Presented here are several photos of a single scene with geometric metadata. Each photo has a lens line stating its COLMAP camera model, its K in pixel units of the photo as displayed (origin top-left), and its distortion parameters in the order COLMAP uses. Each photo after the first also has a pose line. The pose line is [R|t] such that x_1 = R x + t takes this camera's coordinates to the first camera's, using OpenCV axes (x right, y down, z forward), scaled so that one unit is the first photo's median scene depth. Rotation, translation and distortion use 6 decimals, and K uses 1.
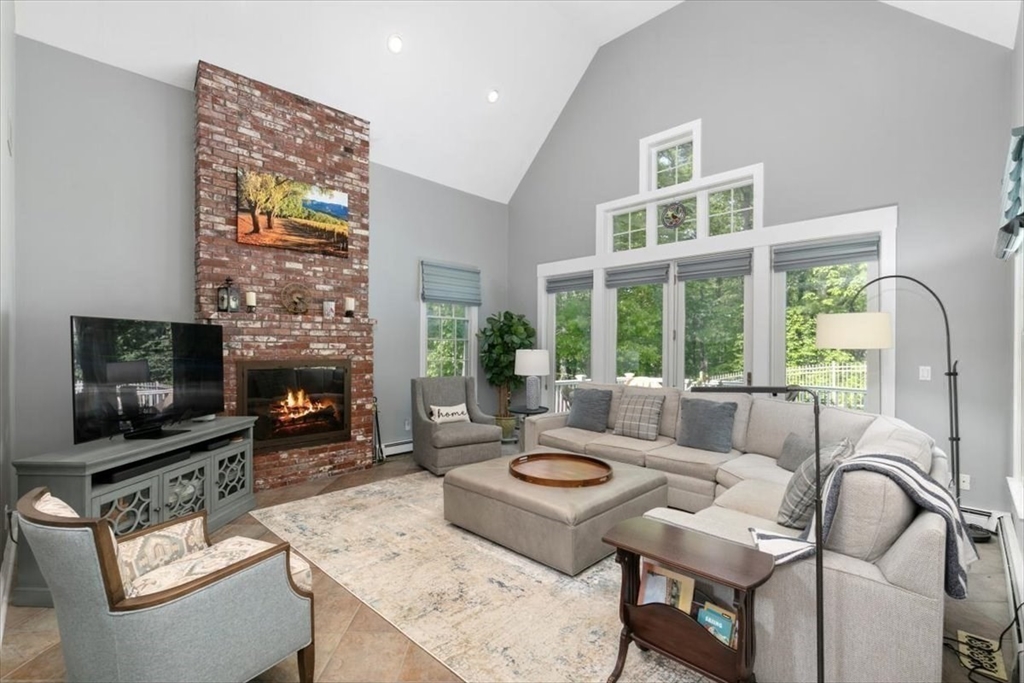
lens RADIAL K [[463.3, 0, 509.3], [0, 463.3, 349.3], [0, 0, 1]] dist [0.000685, -0.000097]
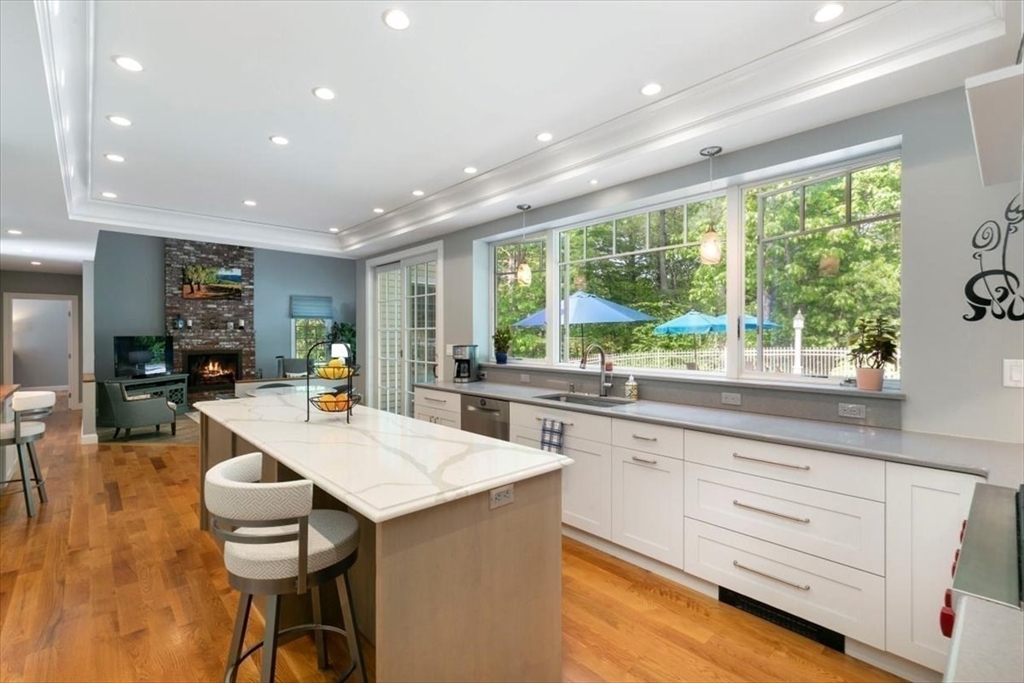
lens RADIAL K [[463.3, 0, 508.8], [0, 463.3, 338.5], [0, 0, 1]] dist [0.000685, -0.000097]
pose [[0.999295, -0.003211, -0.037406, 0.982375], [0.003338, 0.999989, 0.003309, -0.032474], [0.037395, -0.003431, 0.999295, -1.087278]]
